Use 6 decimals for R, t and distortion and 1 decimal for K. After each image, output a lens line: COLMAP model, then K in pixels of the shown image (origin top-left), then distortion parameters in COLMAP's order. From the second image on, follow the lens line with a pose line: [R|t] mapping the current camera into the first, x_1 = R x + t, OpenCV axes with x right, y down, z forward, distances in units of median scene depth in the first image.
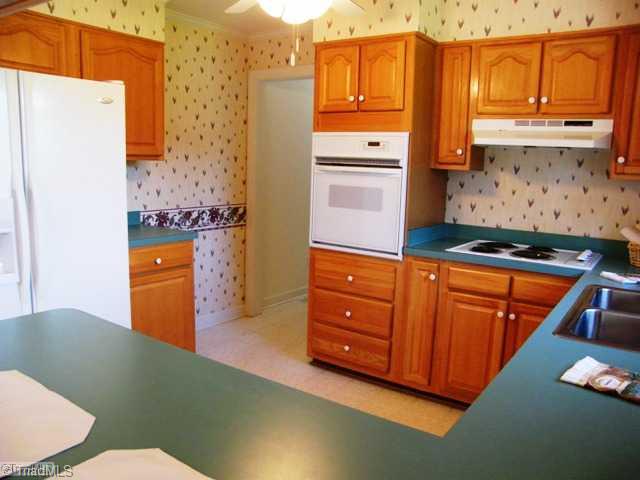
lens RADIAL K [[506.9, 0, 320.0], [0, 506.9, 240.0], [0, 0, 1]] dist [-0.187616, 0.179977]
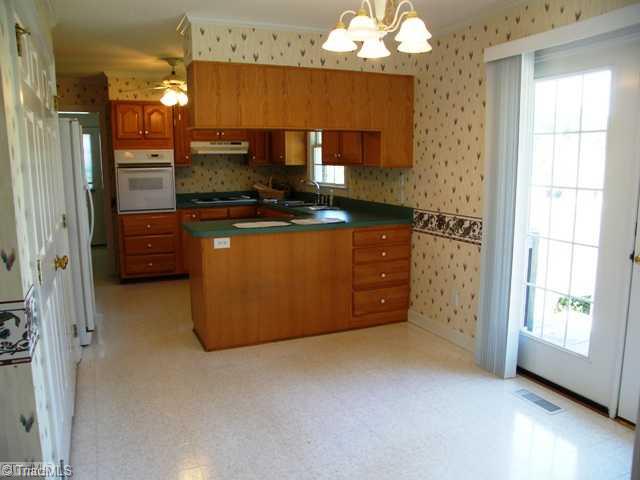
lens RADIAL K [[506.9, 0, 320.0], [0, 506.9, 240.0], [0, 0, 1]] dist [-0.187616, 0.179977]
pose [[0.521971, -0.168836, 0.836087, -1.273887], [0.150500, 0.983065, 0.104559, 0.030525], [-0.839581, 0.071254, 0.538541, -0.593317]]
